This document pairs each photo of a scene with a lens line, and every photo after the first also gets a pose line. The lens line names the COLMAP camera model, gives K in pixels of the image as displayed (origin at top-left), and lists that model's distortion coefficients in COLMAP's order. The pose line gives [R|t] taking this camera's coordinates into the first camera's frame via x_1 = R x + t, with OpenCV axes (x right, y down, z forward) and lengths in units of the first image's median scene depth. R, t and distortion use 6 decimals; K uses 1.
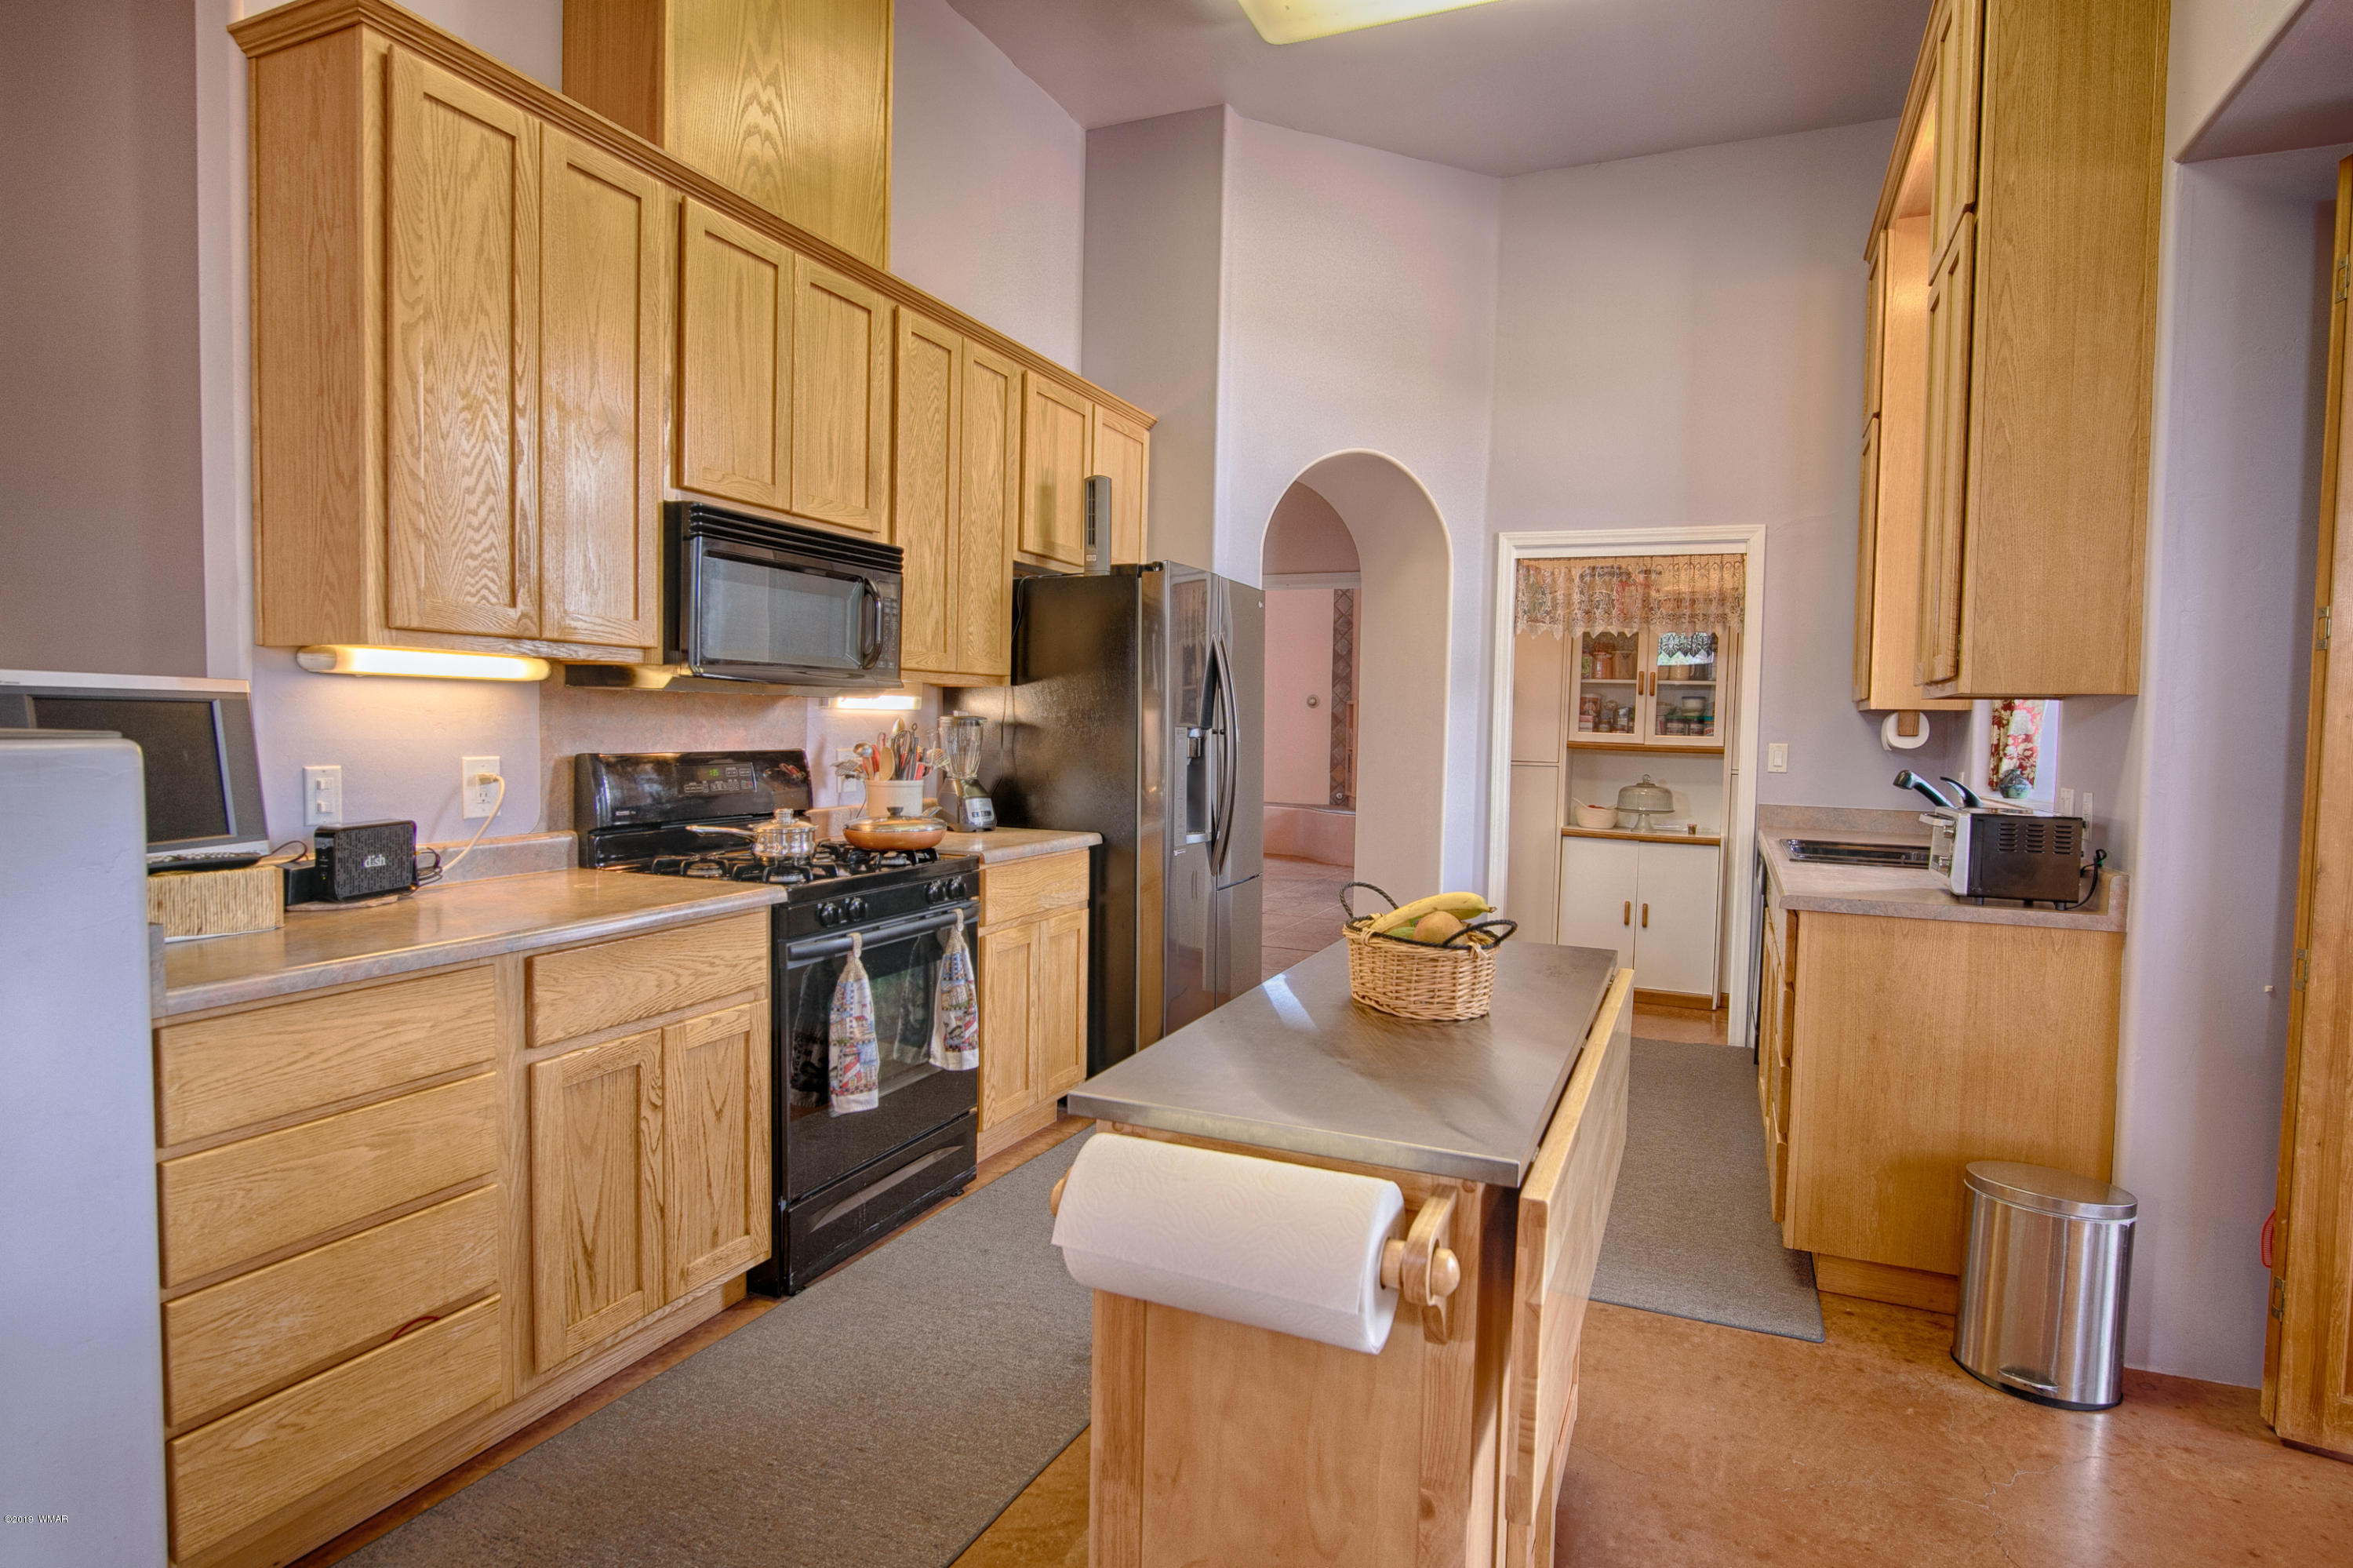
lens RADIAL K [[1240.0, 0, 1176.5], [0, 1240.0, 784.0], [0, 0, 1]] dist [-0.016469, 0.000709]
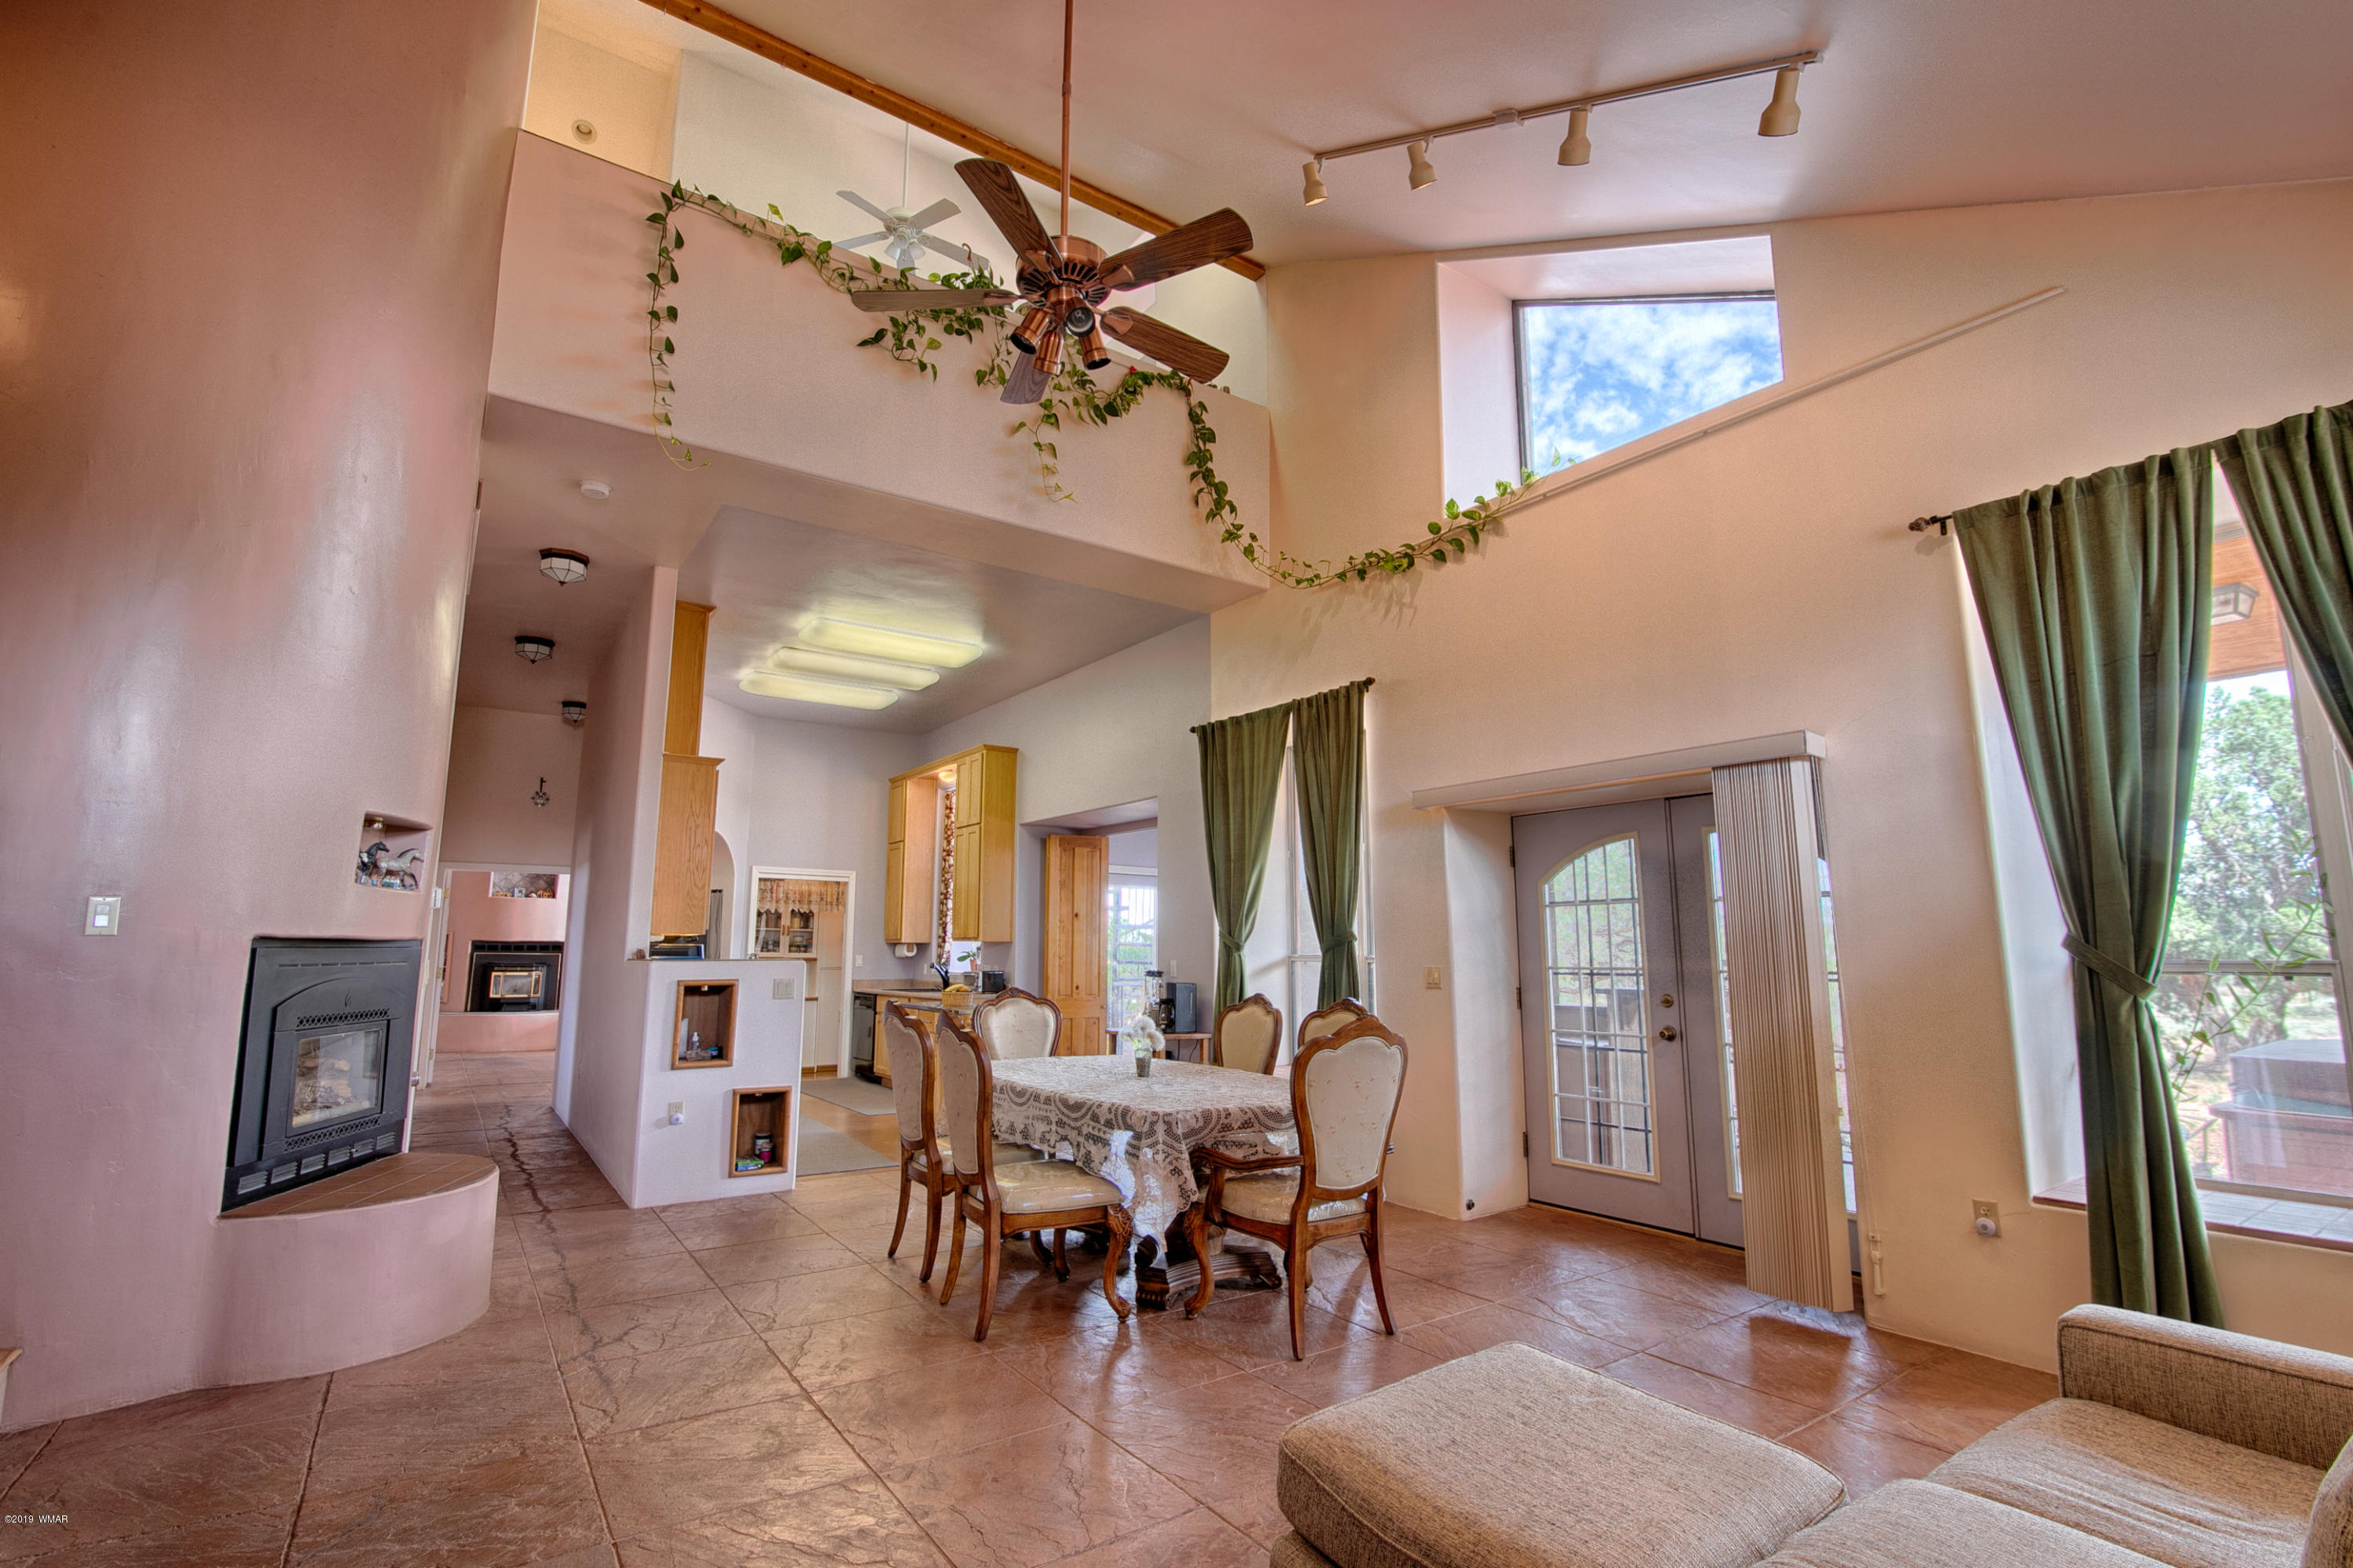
lens RADIAL K [[1083.7, 0, 1176.5], [0, 1083.7, 784.0], [0, 0, 1]] dist [-0.015586, 0.000179]
pose [[0.512503, 0.112577, 0.851274, -1.887395], [0.051446, 0.985562, -0.161309, 0.022662], [-0.857143, 0.126467, 0.499312, -1.243738]]
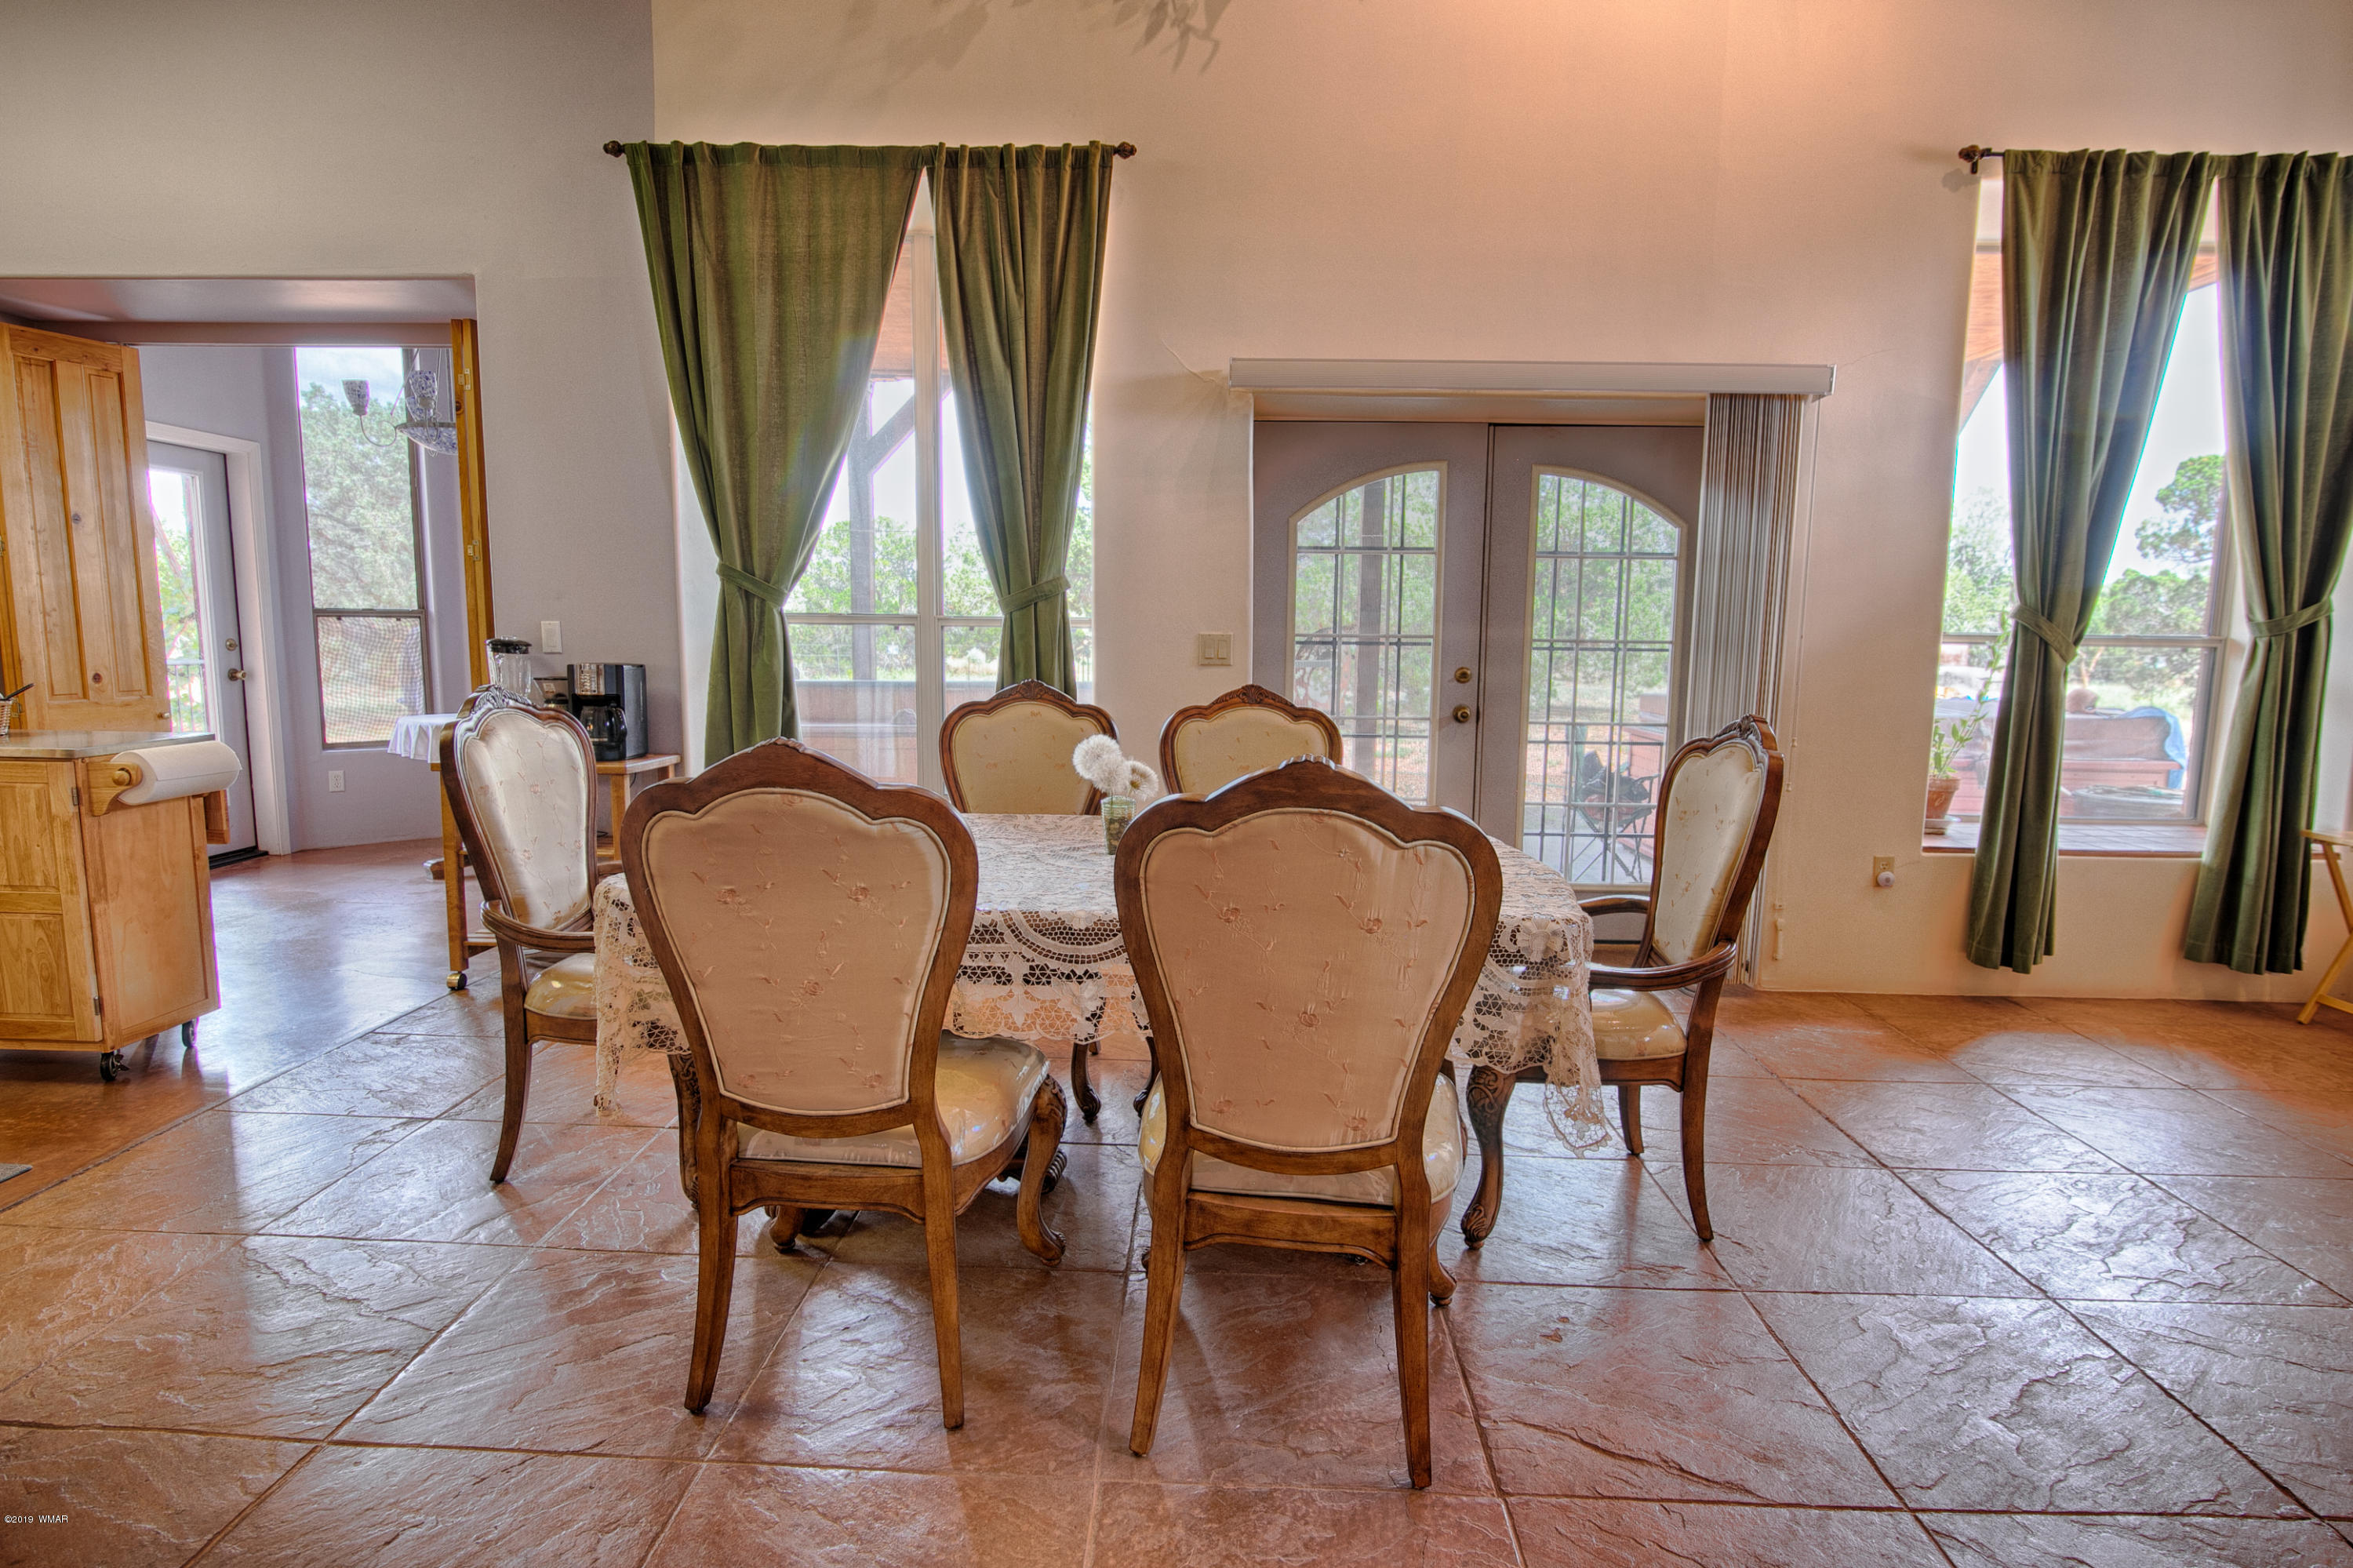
lens RADIAL K [[1250.4, 0, 1176.5], [0, 1250.4, 784.0], [0, 0, 1]] dist [-0.014130, 0.000367]
pose [[-0.382365, -0.147279, 0.912198, -1.360366], [0.025563, 0.985151, 0.169773, -0.021947], [-0.923658, 0.088234, -0.372923, -0.030668]]
